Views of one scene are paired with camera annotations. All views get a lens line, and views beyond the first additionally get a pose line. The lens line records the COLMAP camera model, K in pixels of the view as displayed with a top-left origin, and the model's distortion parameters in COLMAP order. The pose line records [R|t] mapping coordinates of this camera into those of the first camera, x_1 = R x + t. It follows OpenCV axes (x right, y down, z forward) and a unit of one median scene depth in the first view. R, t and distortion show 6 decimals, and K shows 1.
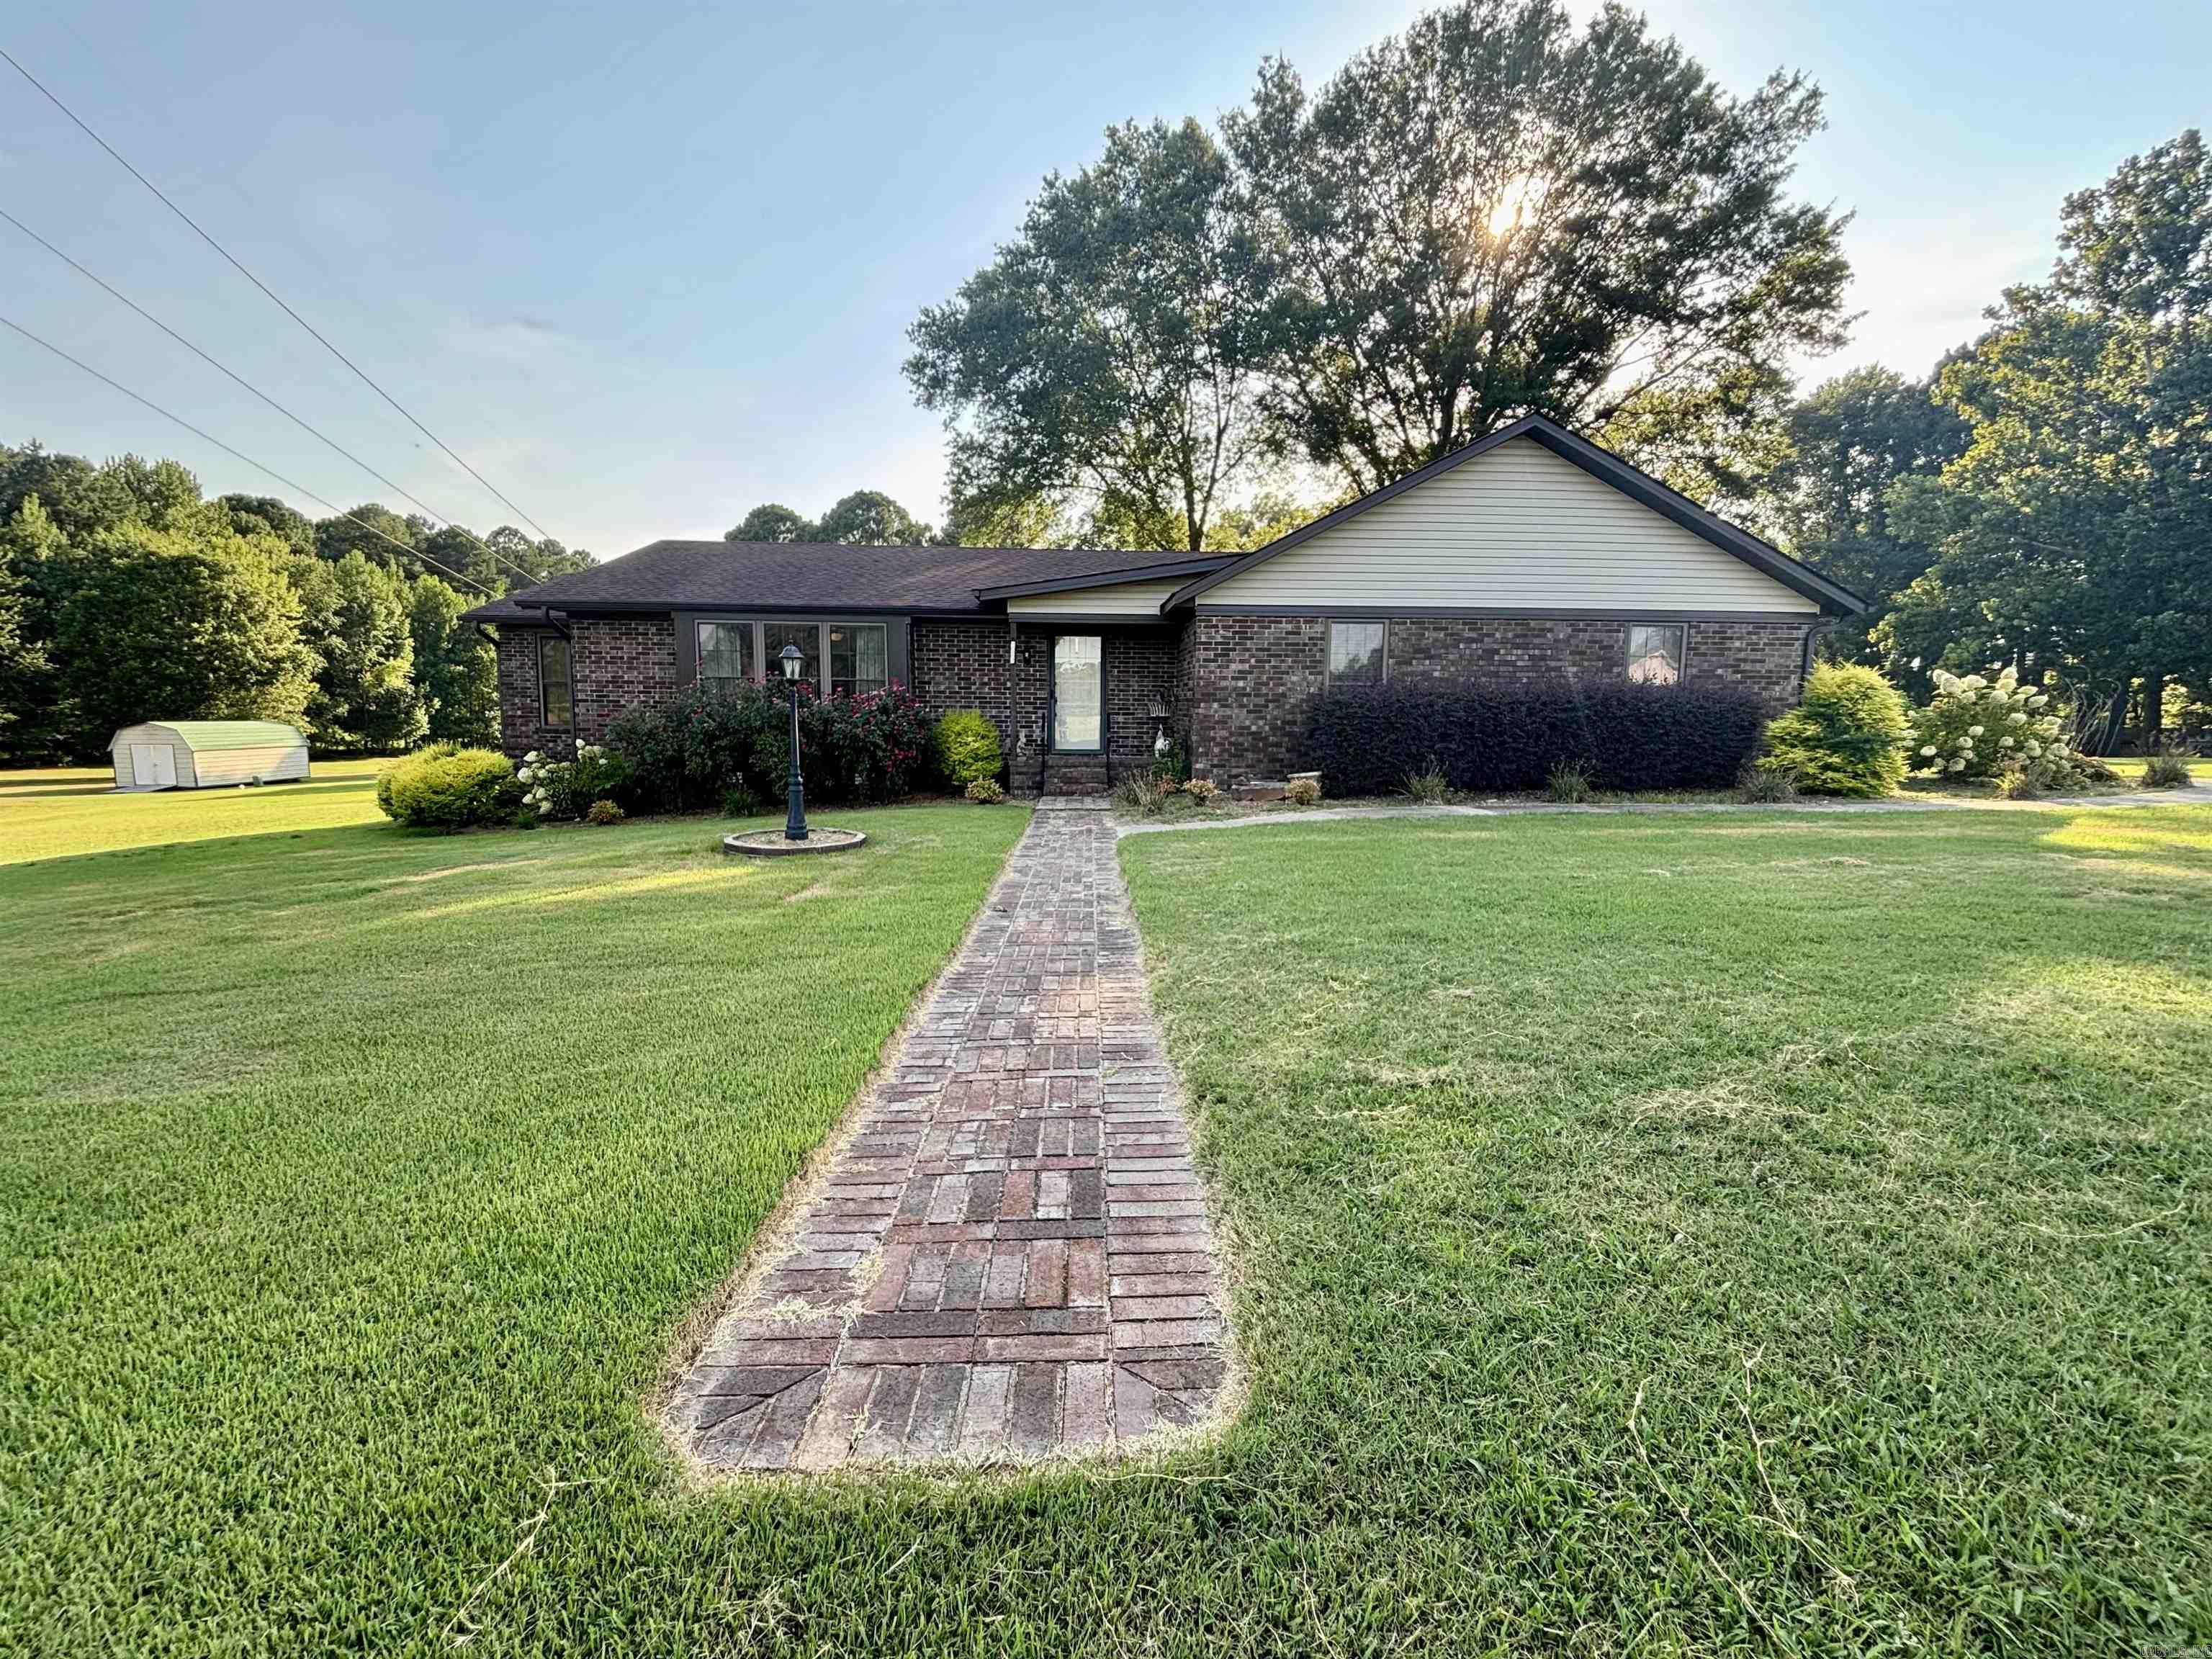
lens RADIAL K [[911.6, 0, 1110.8], [0, 911.6, 824.8], [0, 0, 1]] dist [0.000170, 0.000617]
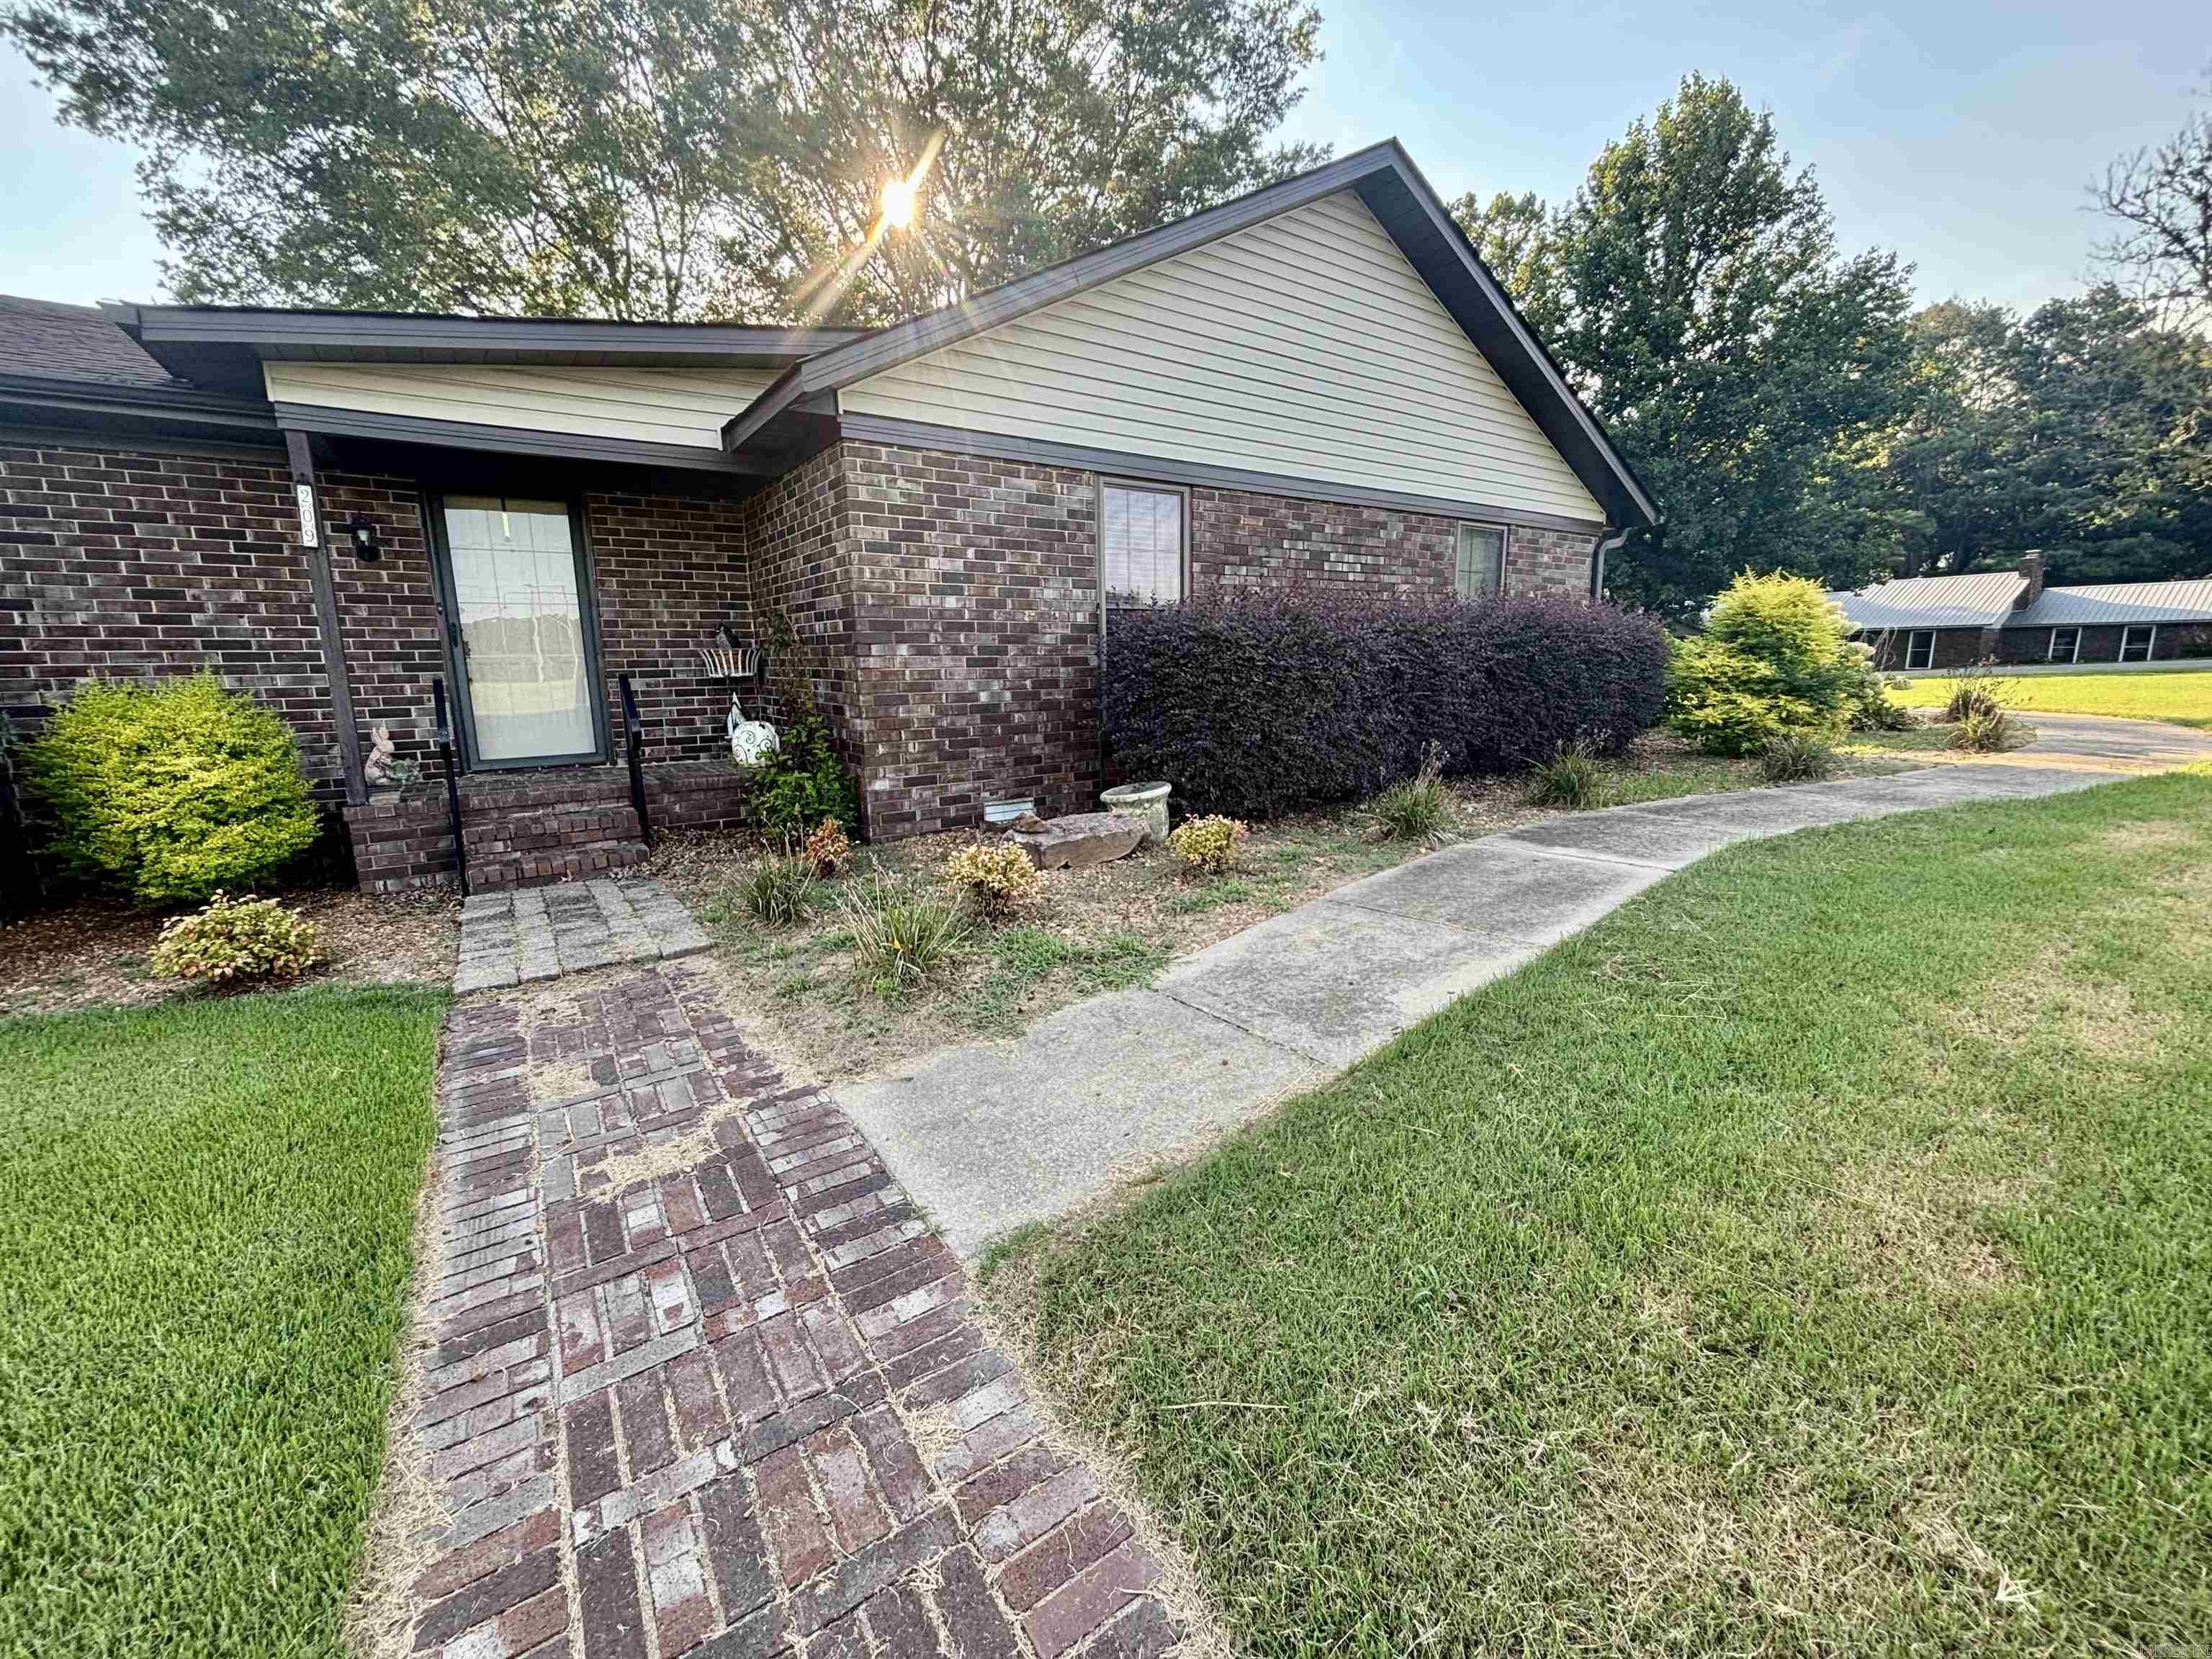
lens RADIAL K [[879.6, 0, 1121.4], [0, 879.6, 835.1], [0, 0, 1]] dist [-0.000881, -0.000582]
pose [[0.836582, -0.128419, 0.532578, -0.039581], [0.091154, 0.991216, 0.095823, -0.070910], [-0.540205, -0.031617, 0.840939, 0.561889]]
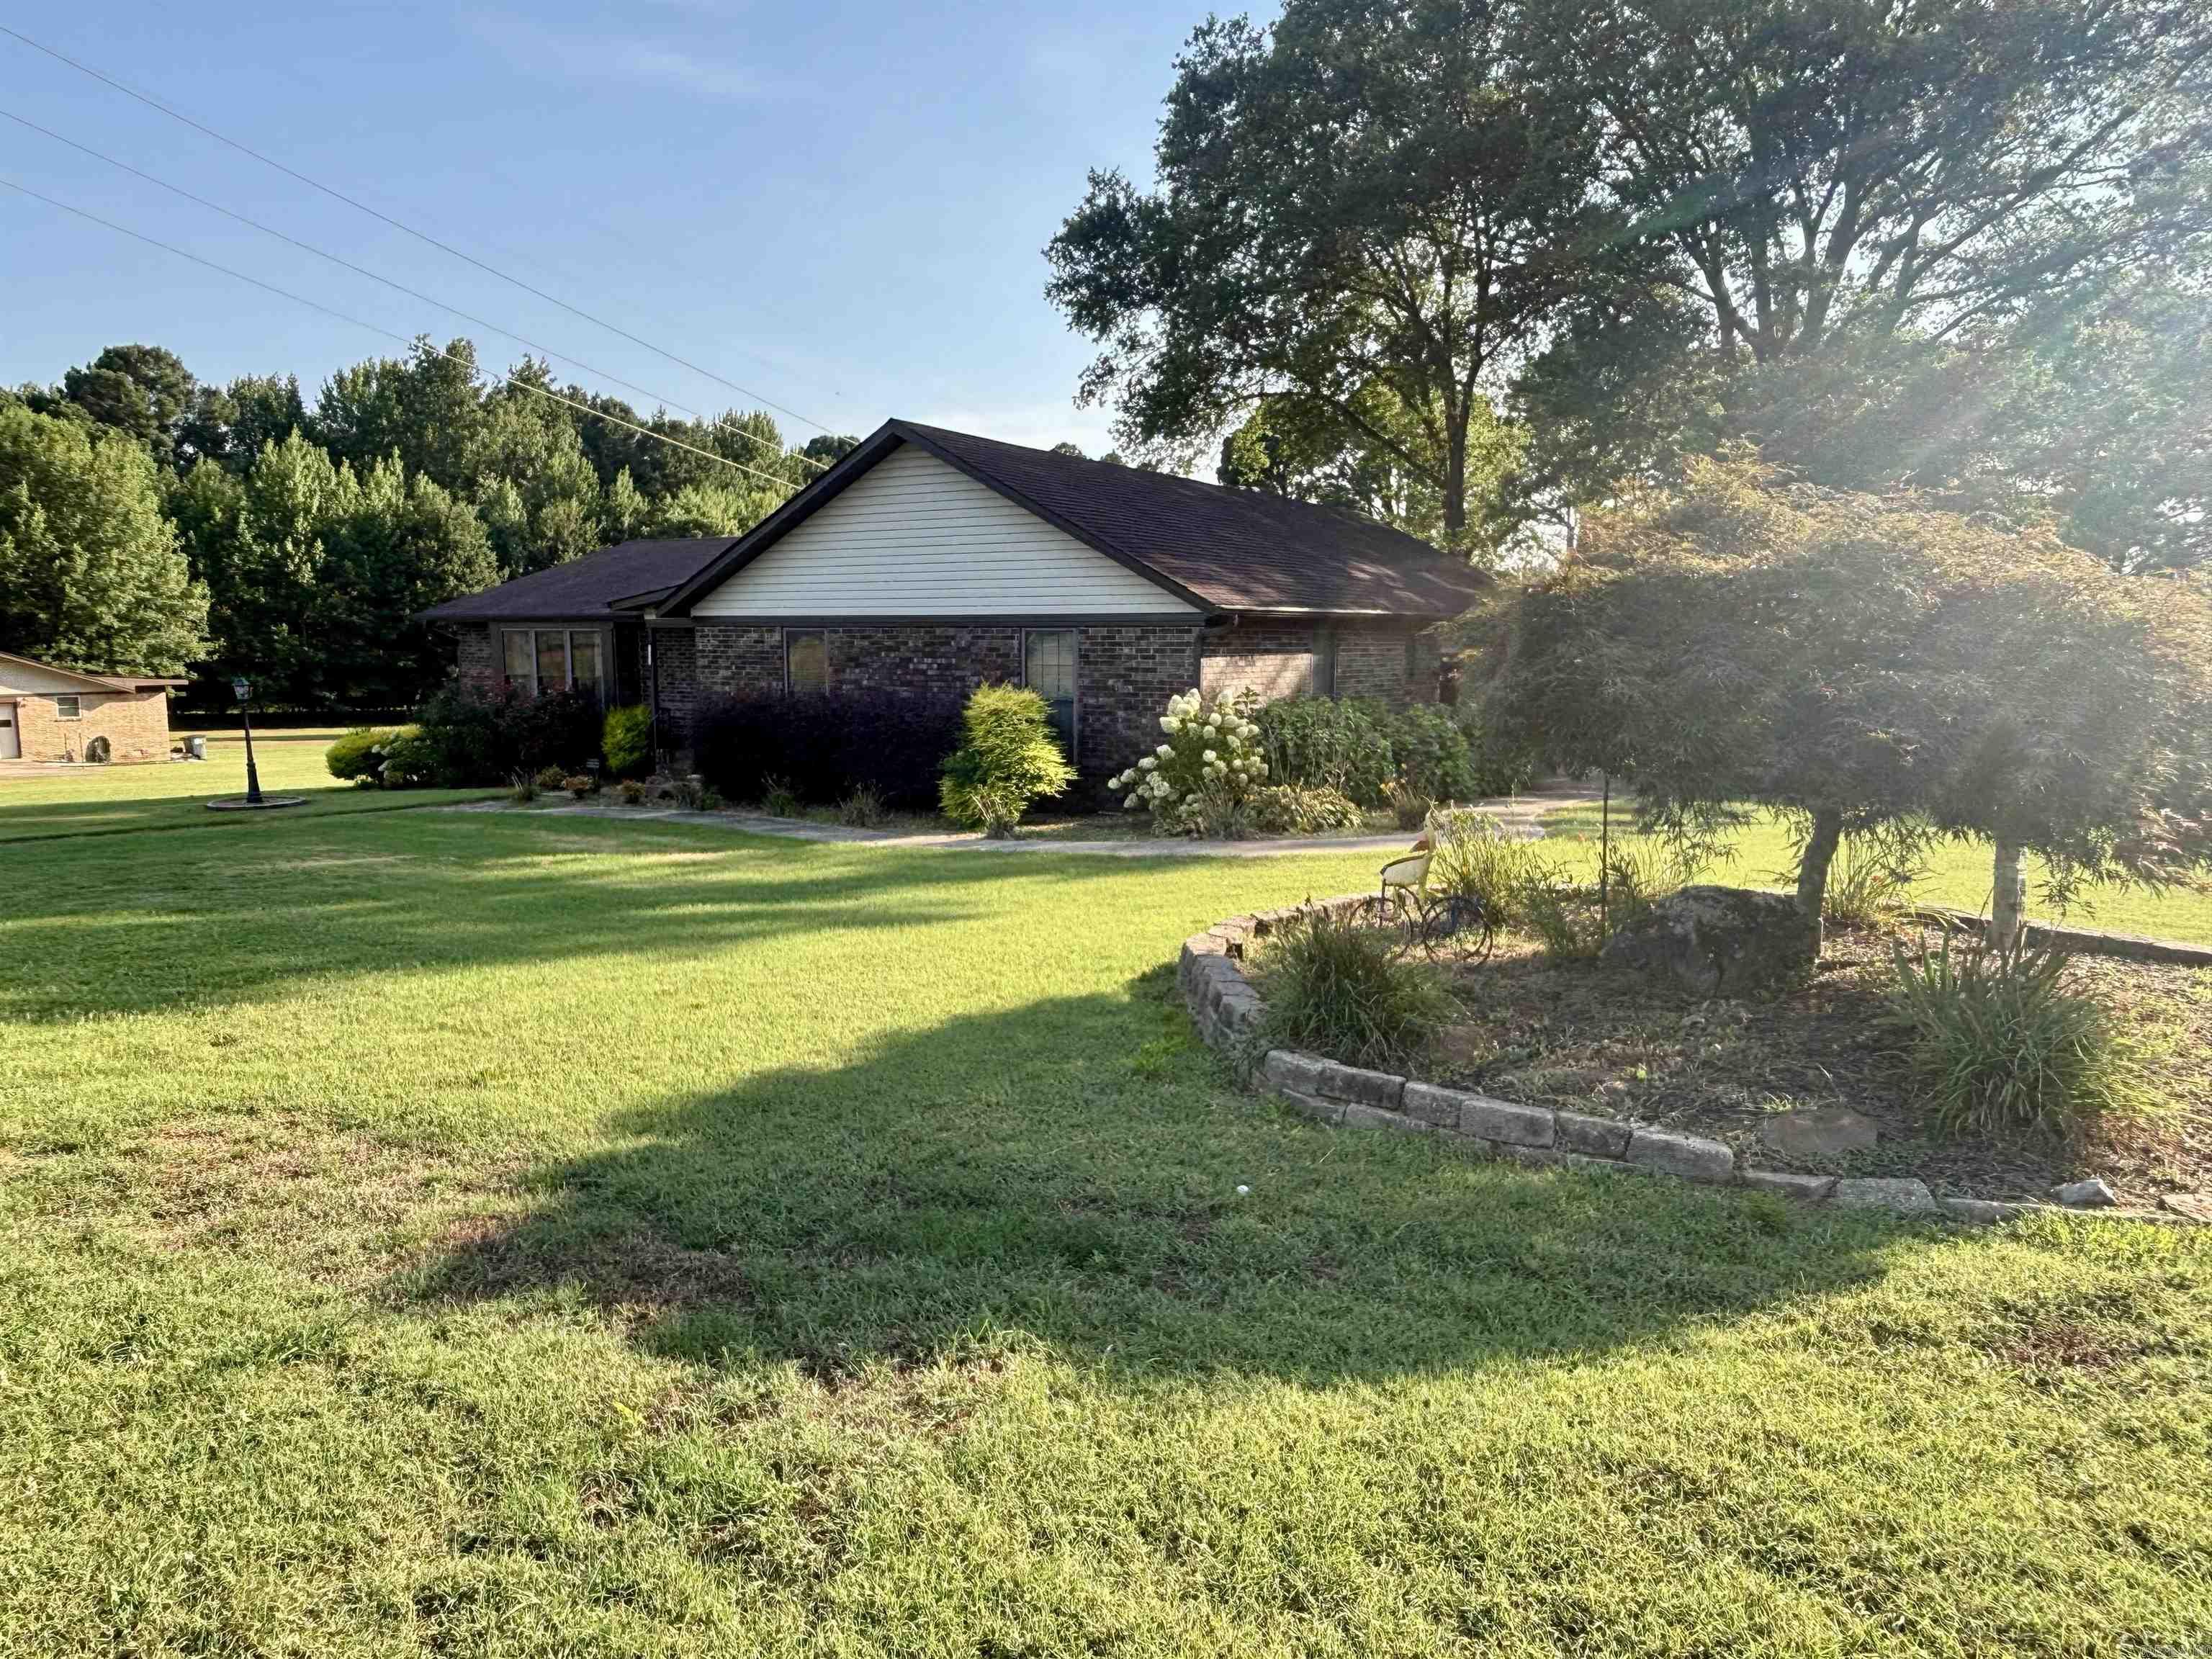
lens RADIAL K [[1391.9, 0, 1106.0], [0, 1391.9, 829.5], [0, 0, 1]] dist [0.002828, 0.000565]
pose [[0.817893, 0.071703, -0.570885, 1.431858], [-0.072903, 0.997122, 0.020792, -0.057347], [0.570733, 0.024614, 0.820767, -0.076673]]
